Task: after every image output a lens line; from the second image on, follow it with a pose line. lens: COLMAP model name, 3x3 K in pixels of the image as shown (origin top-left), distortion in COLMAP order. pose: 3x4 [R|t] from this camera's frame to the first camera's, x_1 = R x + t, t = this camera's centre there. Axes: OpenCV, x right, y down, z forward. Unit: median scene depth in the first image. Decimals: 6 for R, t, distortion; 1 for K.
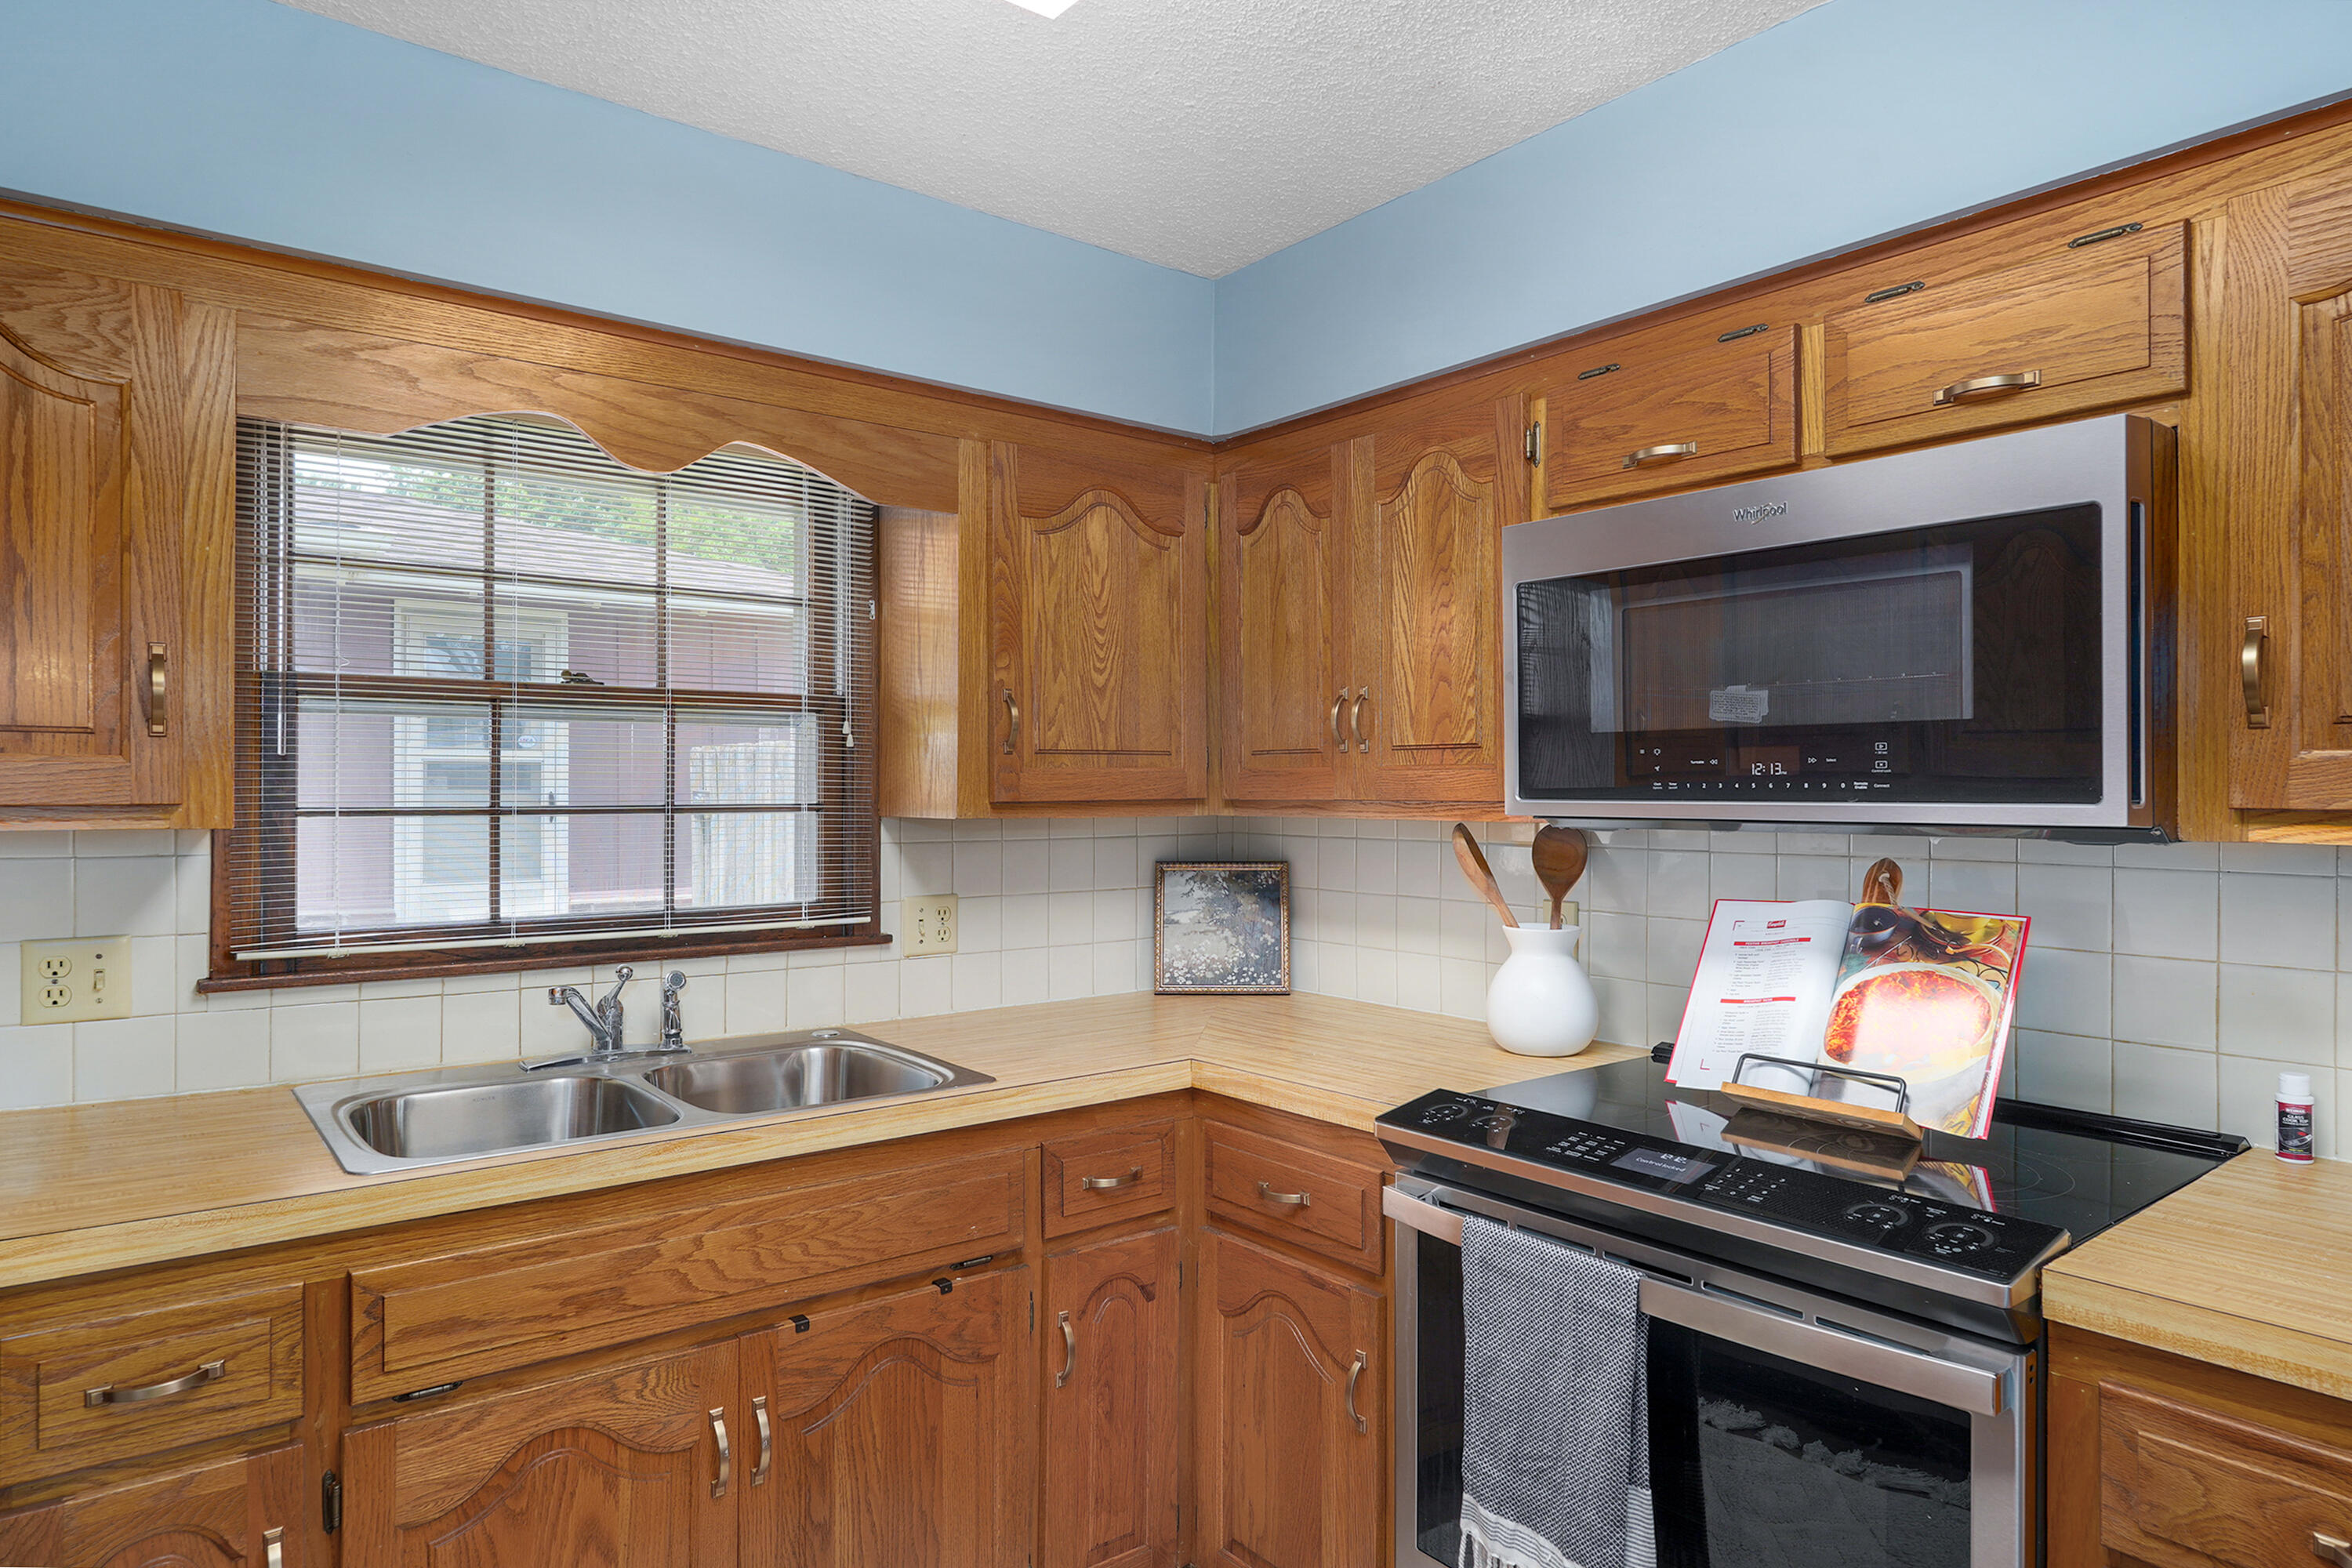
lens RADIAL K [[1357.3, 0, 1177.9], [0, 1357.3, 807.6], [0, 0, 1]] dist [-0.007876, 0.000563]
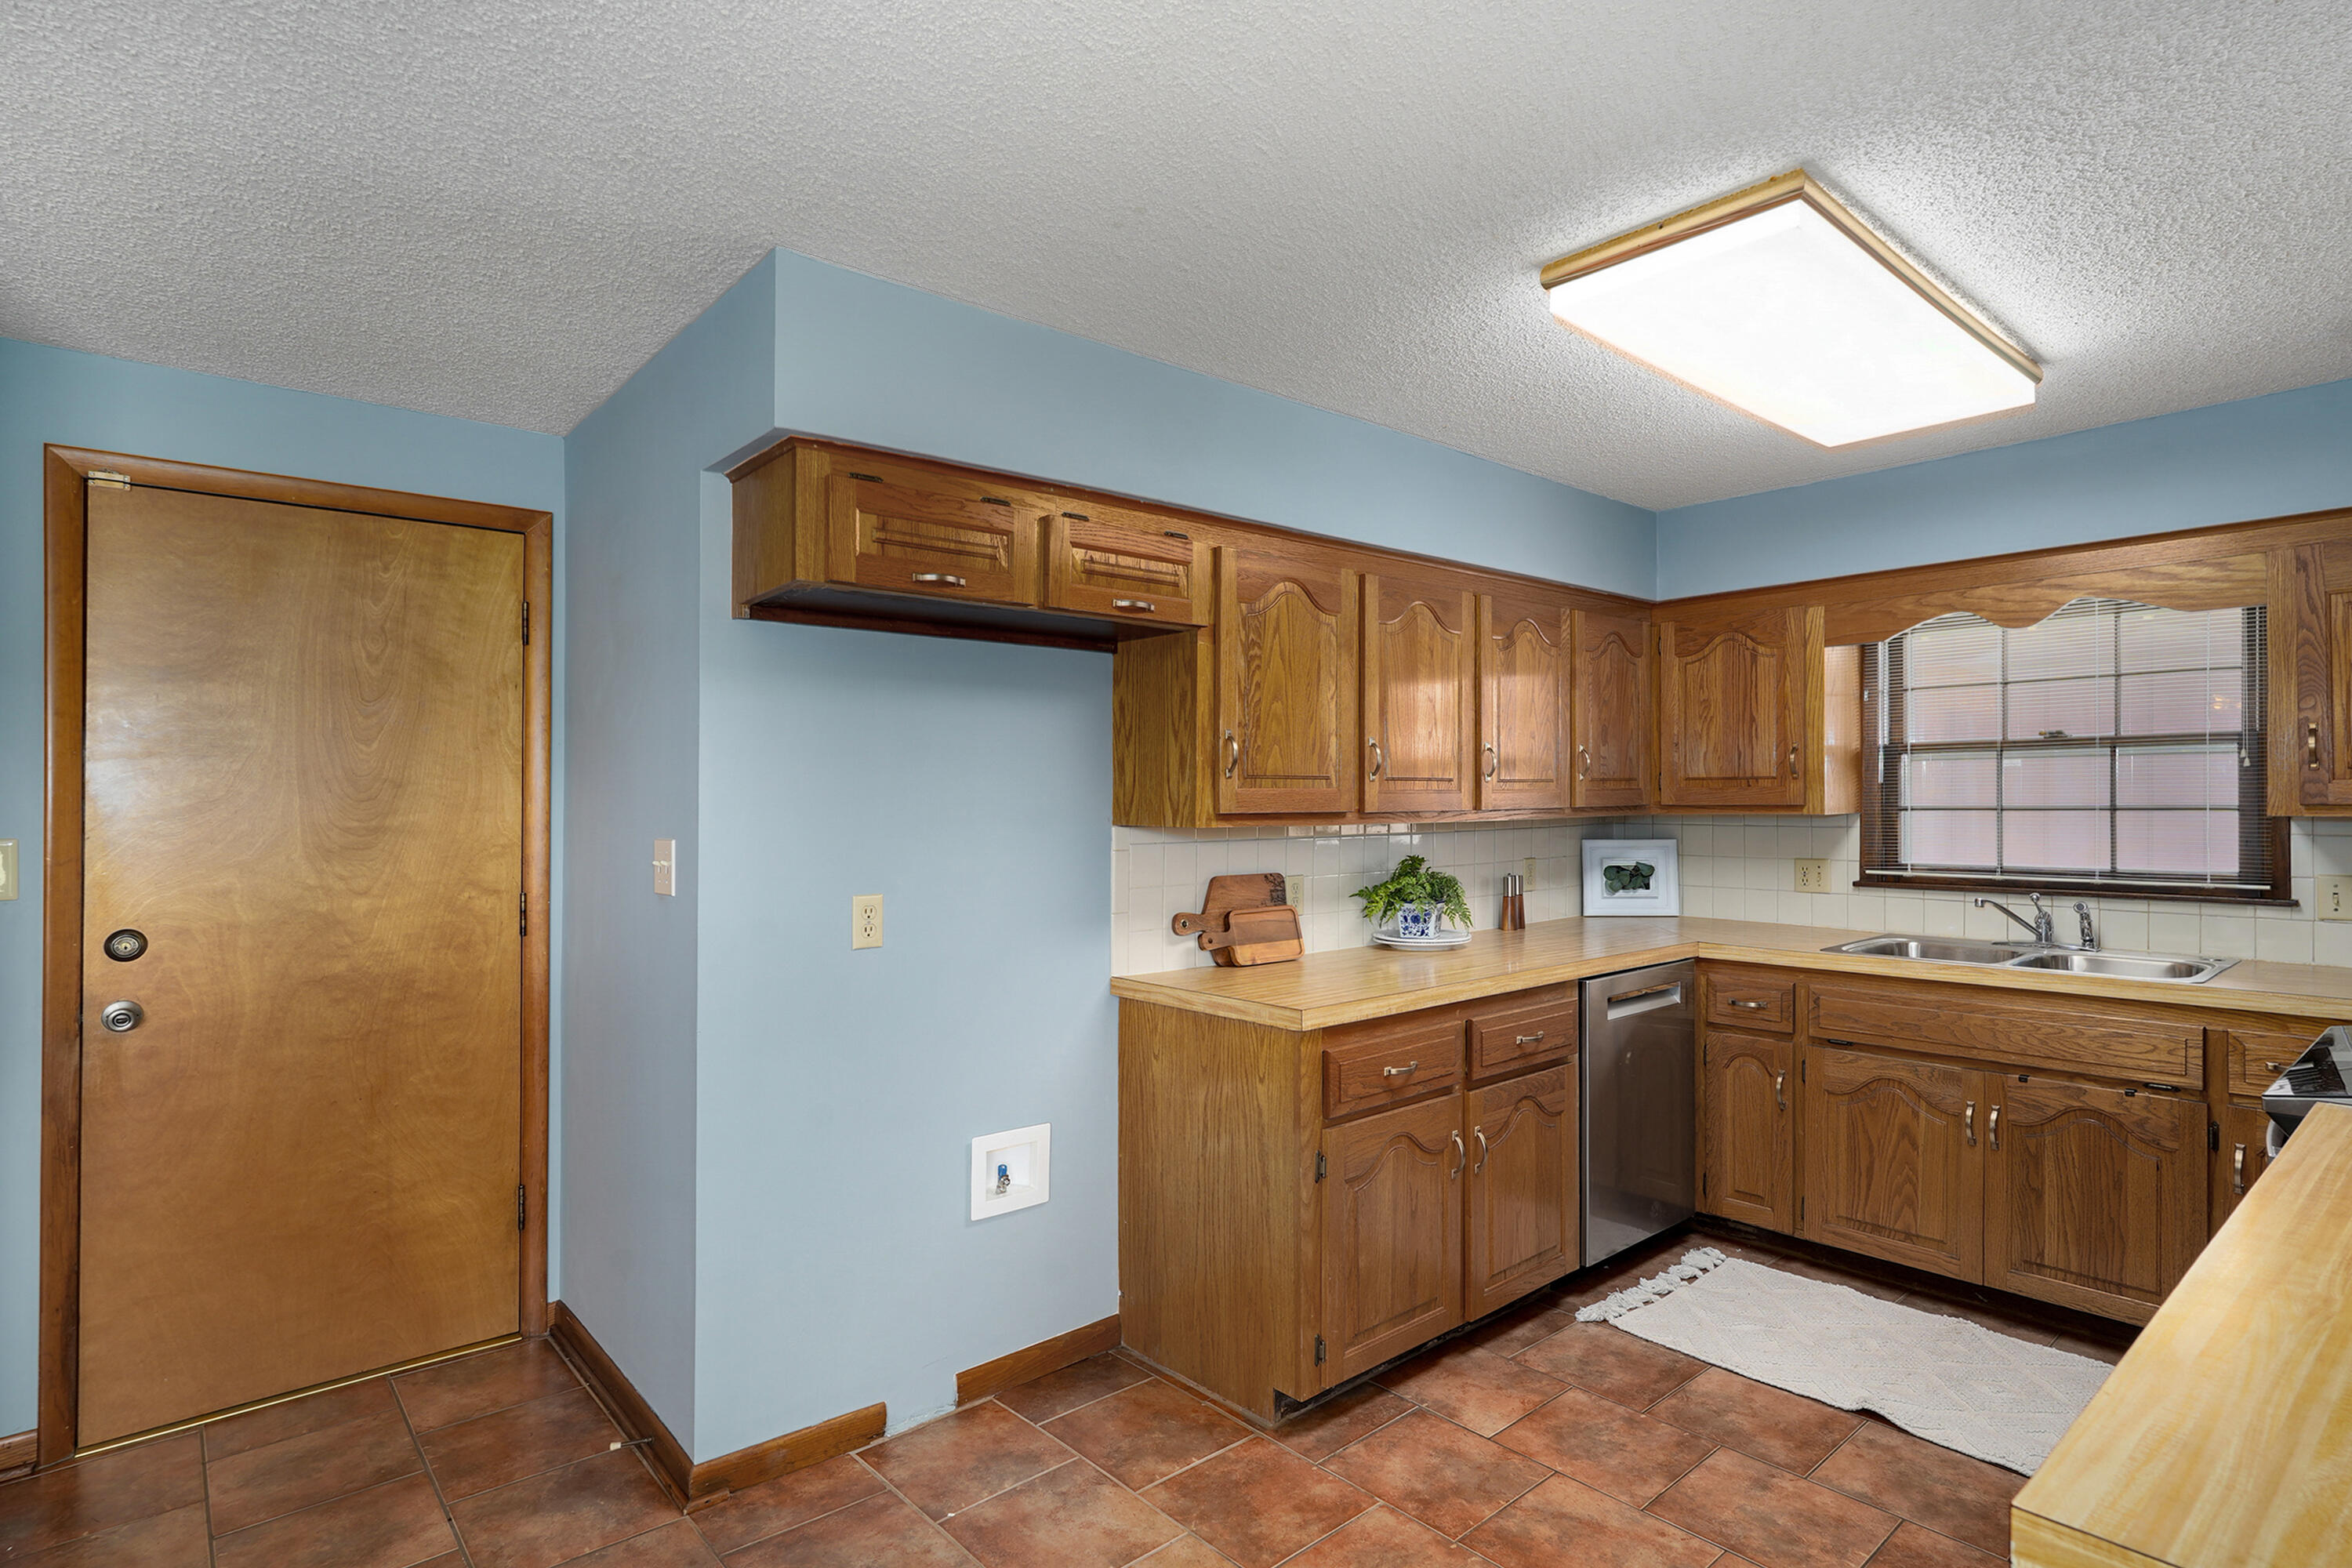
lens RADIAL K [[1217.5, 0, 1179.5], [0, 1217.5, 793.3], [0, 0, 1]] dist [-0.006854, 0.000840]
pose [[0.060609, -0.005066, -0.998149, 1.264001], [-0.001202, 0.999986, -0.005148, -0.010122], [0.998161, 0.001512, 0.060602, -0.271661]]
